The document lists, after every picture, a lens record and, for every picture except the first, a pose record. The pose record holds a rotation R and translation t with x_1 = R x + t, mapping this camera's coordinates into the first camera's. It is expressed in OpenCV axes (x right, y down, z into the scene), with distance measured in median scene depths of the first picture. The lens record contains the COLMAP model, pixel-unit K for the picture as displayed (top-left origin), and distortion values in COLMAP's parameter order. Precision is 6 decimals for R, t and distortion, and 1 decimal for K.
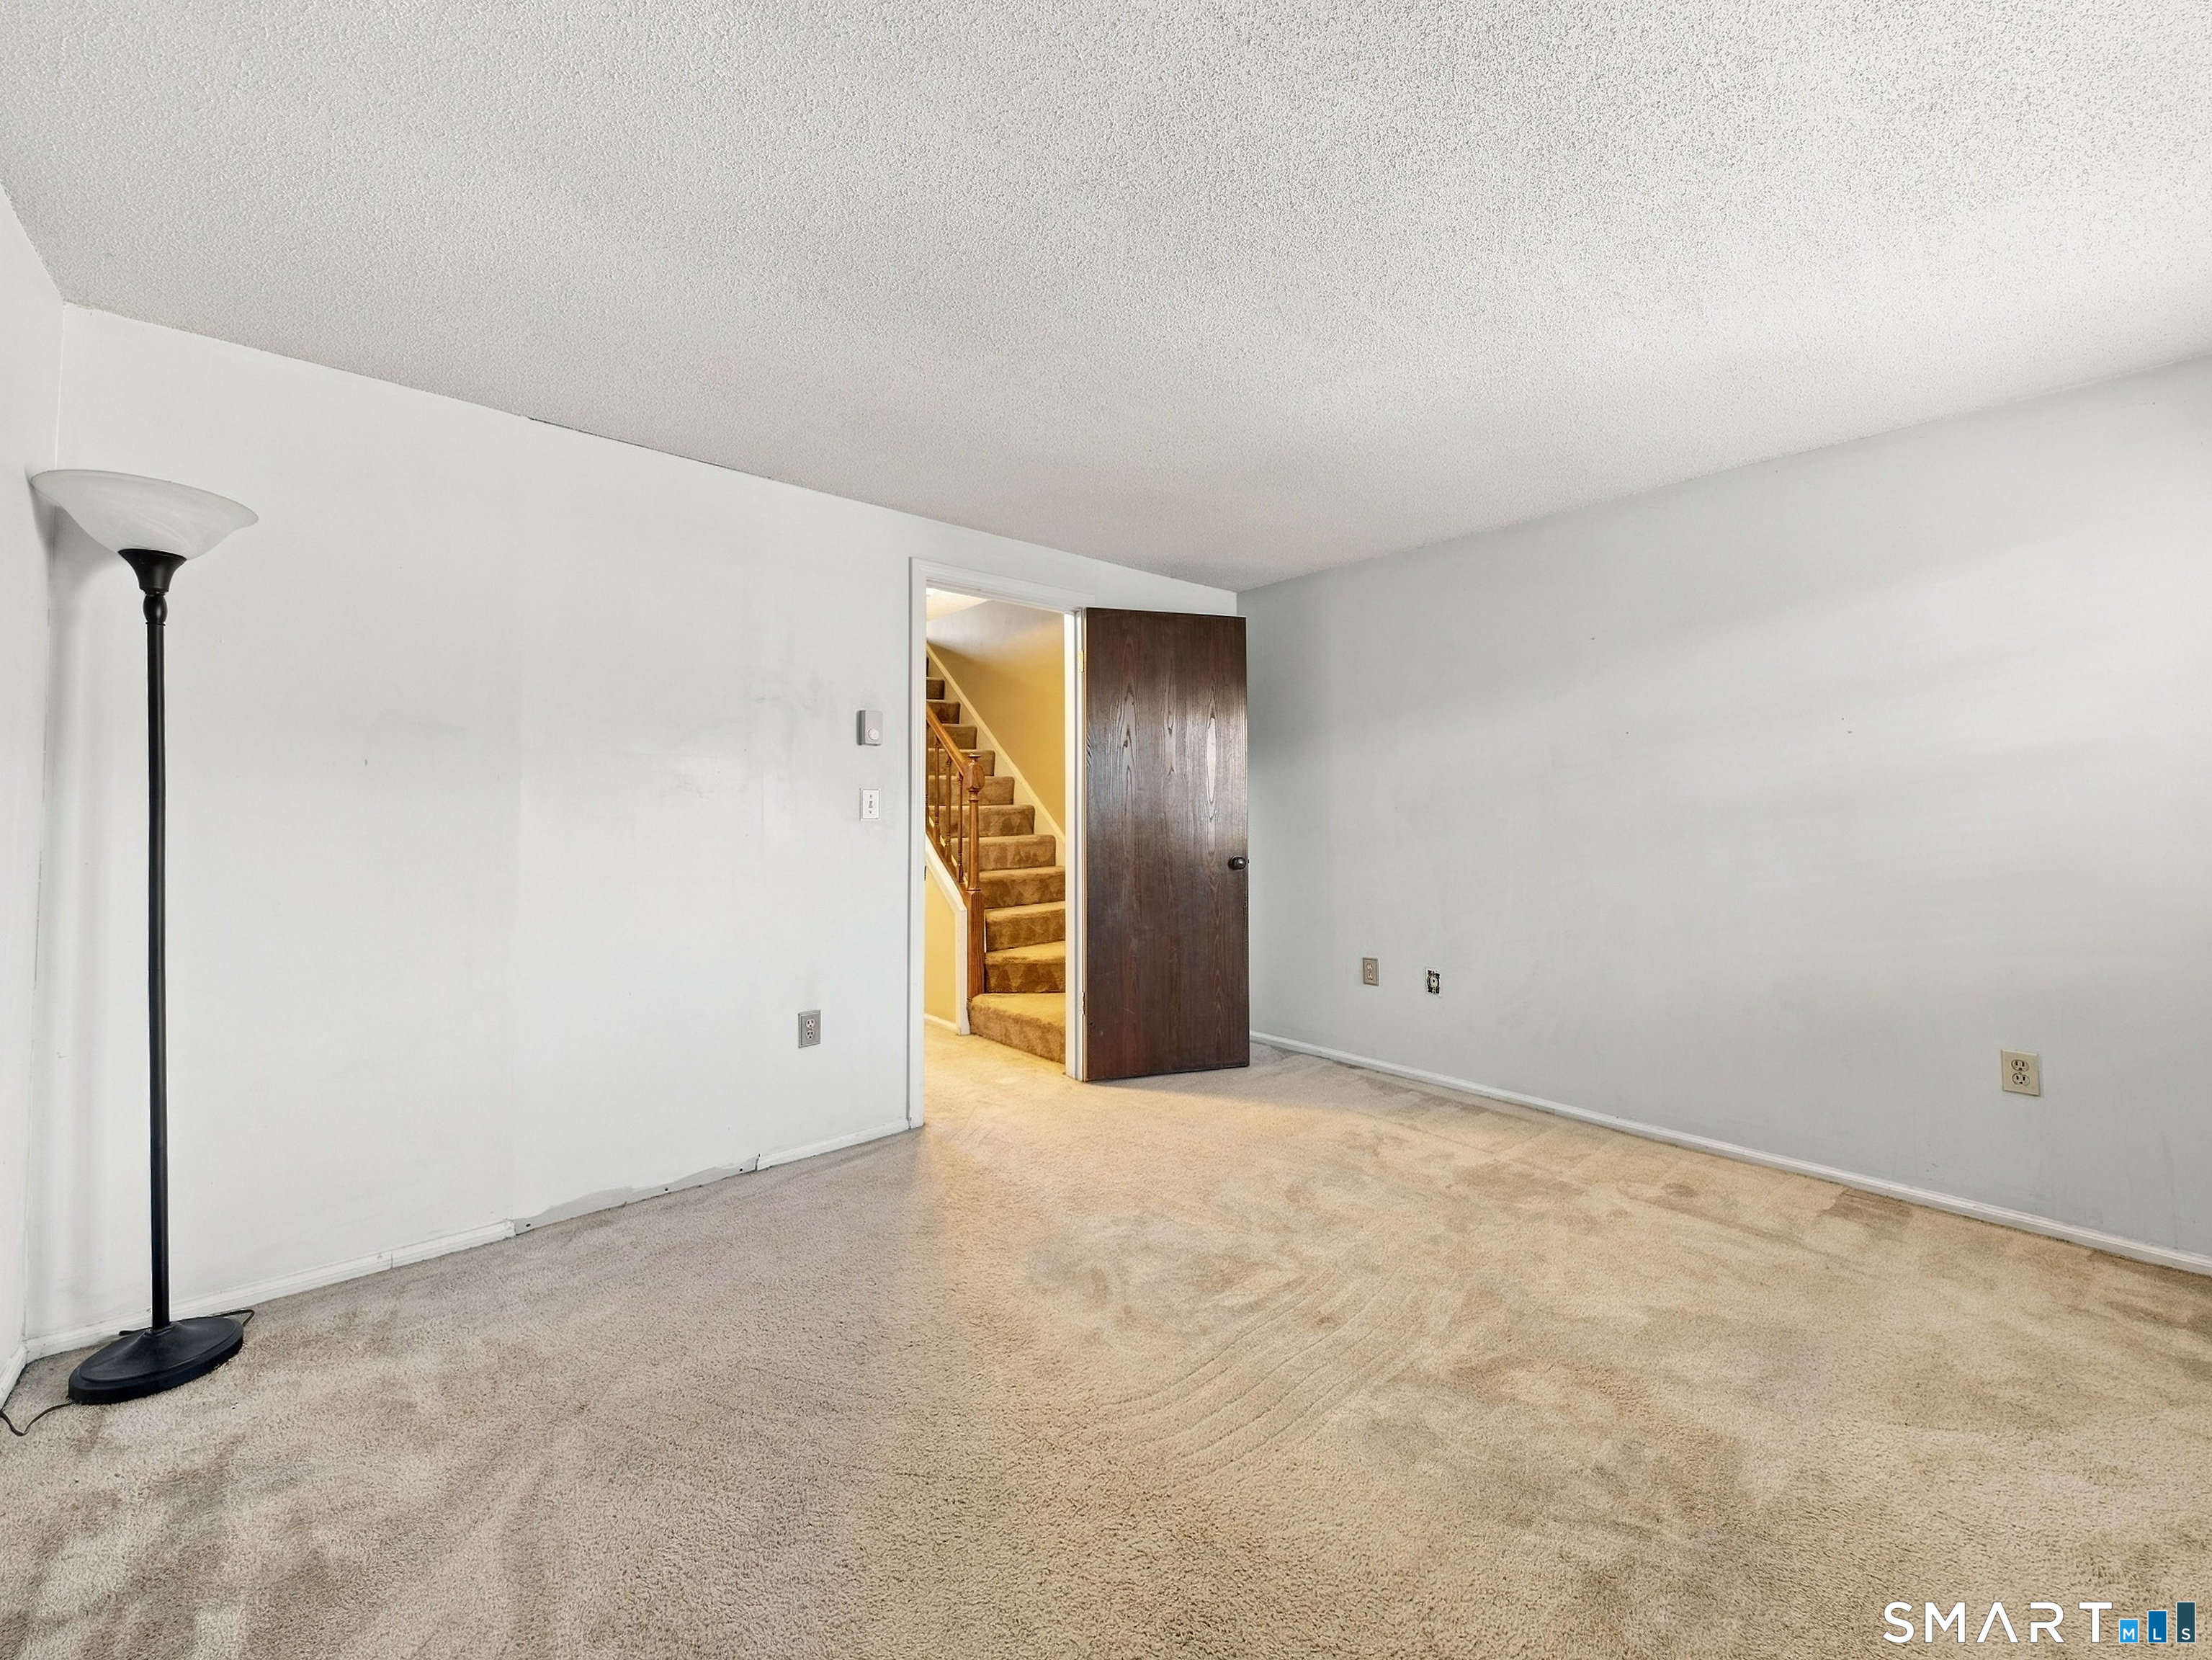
lens RADIAL K [[850.9, 0, 1104.0], [0, 850.9, 823.2], [0, 0, 1]] dist [-0.001166, -0.000121]
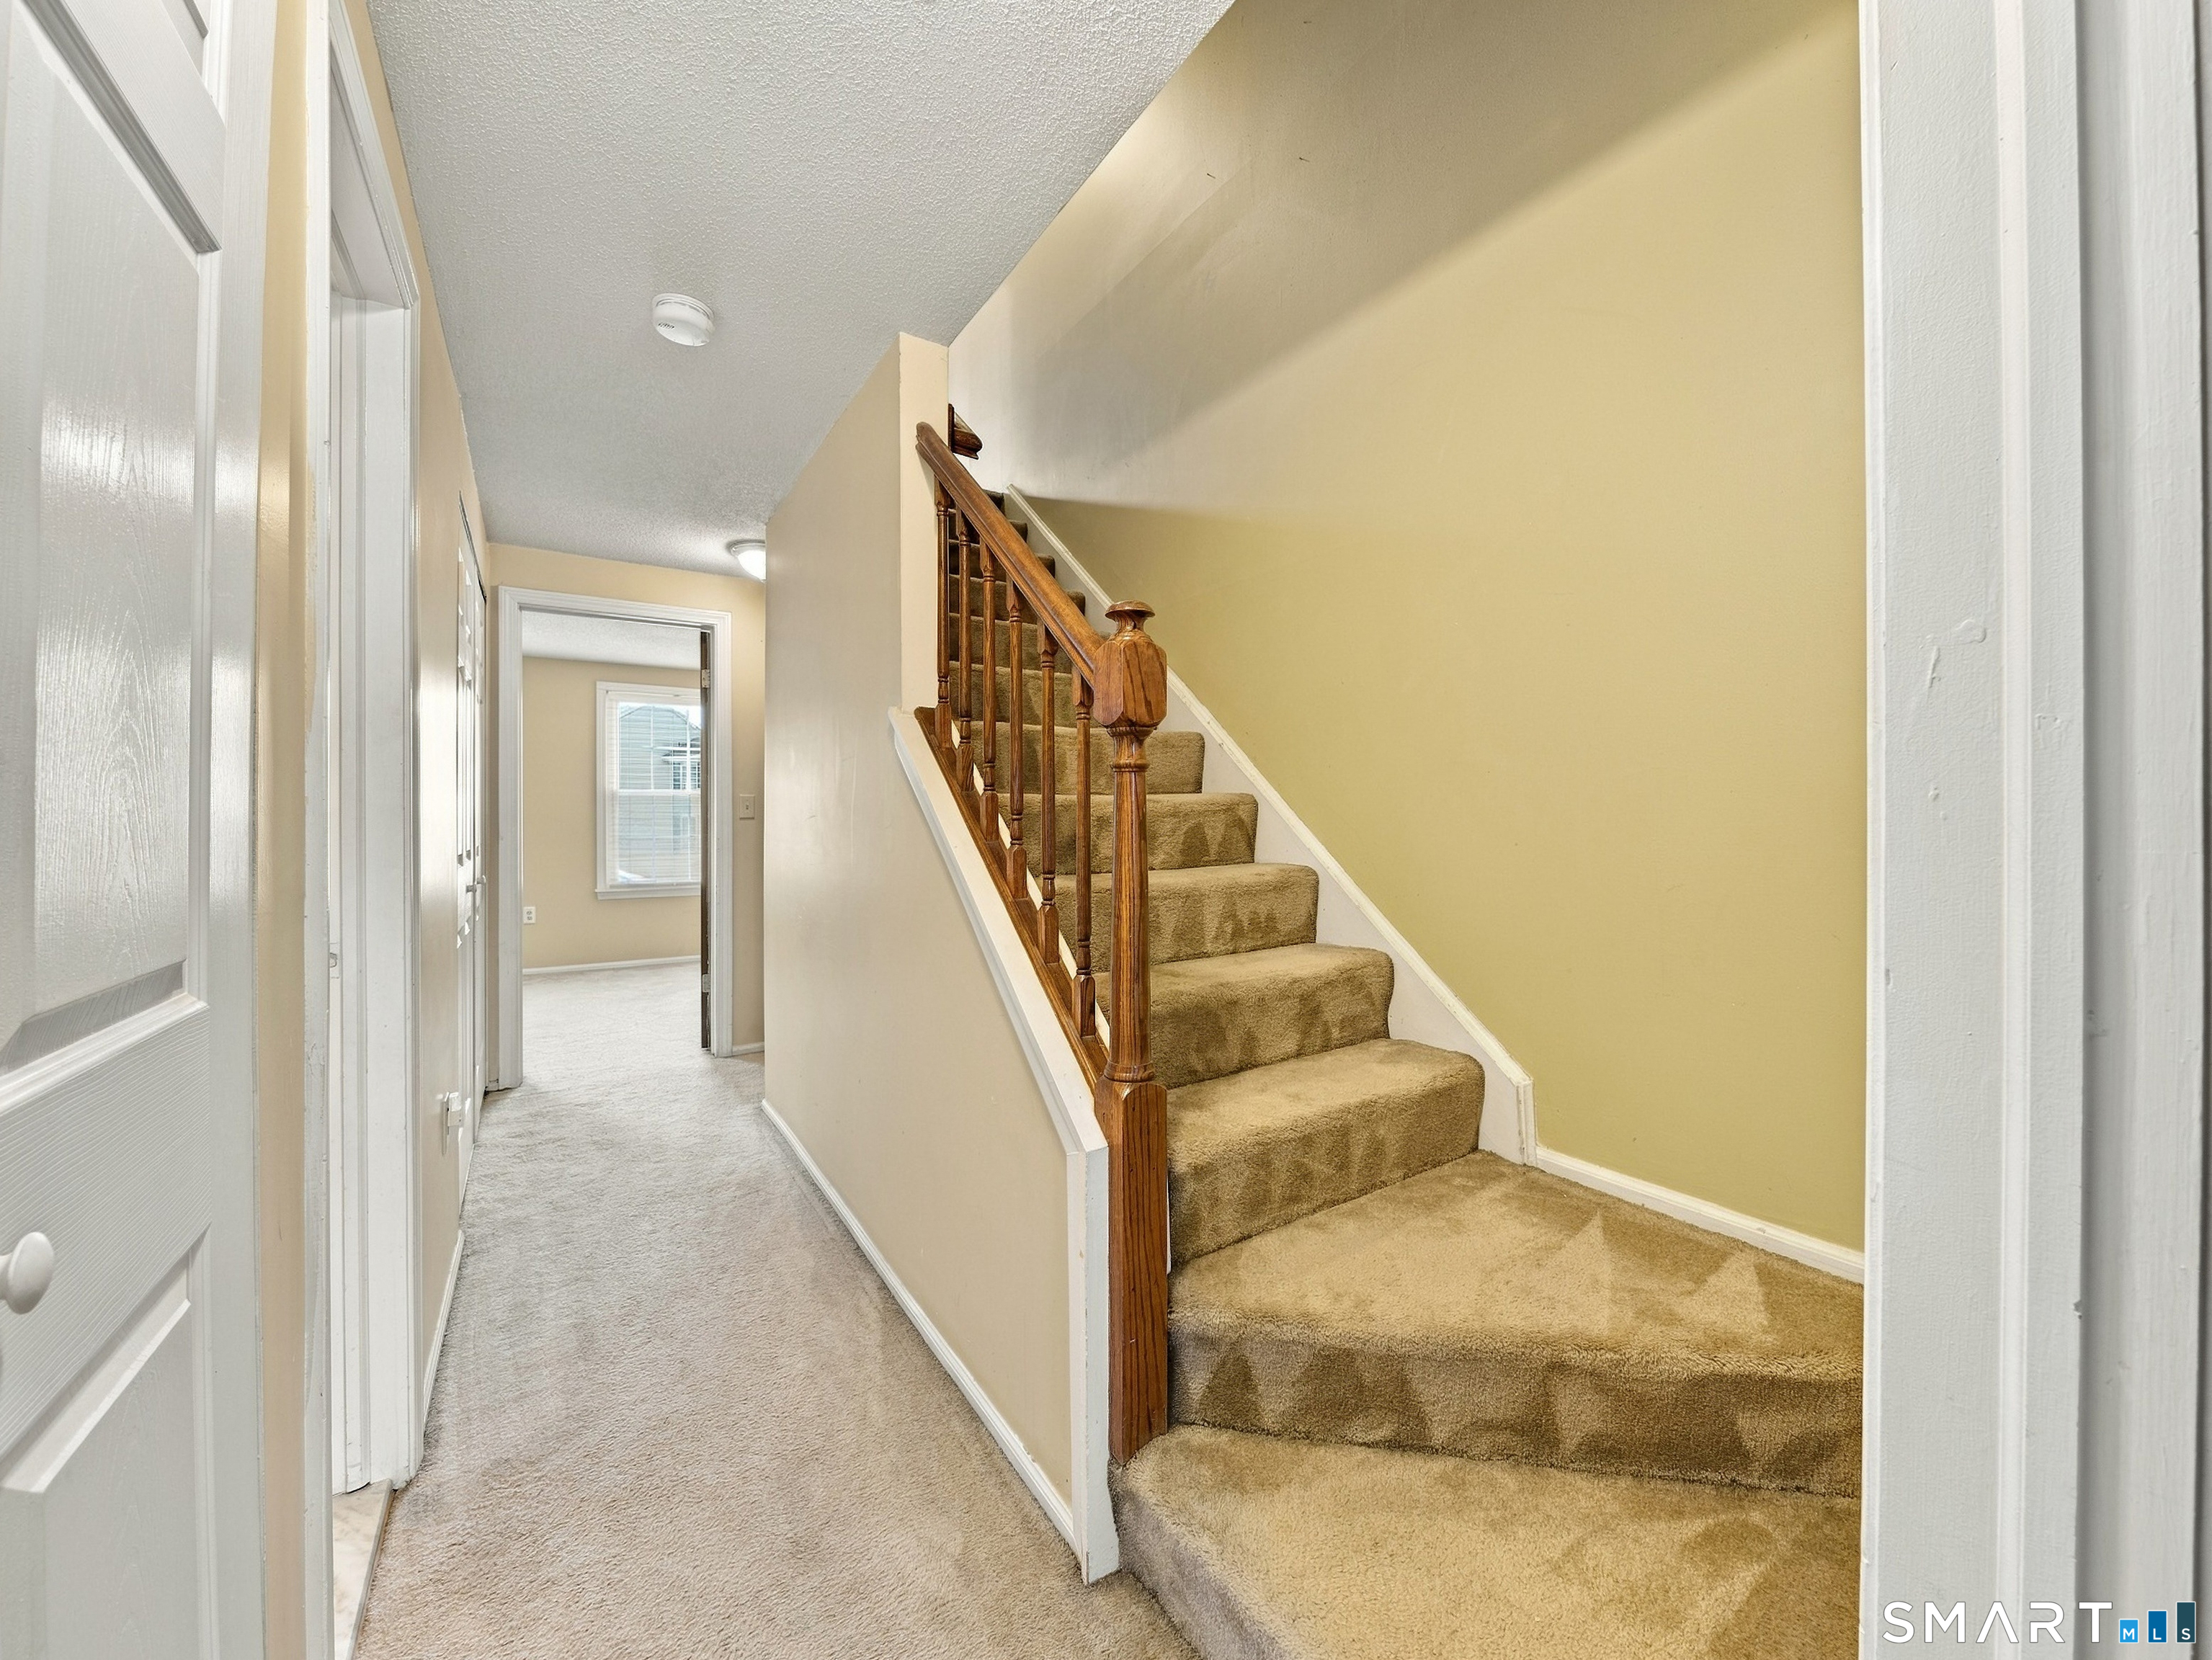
lens RADIAL K [[850.8, 0, 1105.6], [0, 850.8, 826.8], [0, 0, 1]] dist [-0.001166, -0.000121]
pose [[0.989900, -0.005276, -0.141670, -0.109630], [0.004842, 0.999982, -0.003407, -0.004051], [0.141685, 0.002686, 0.989908, 0.650241]]
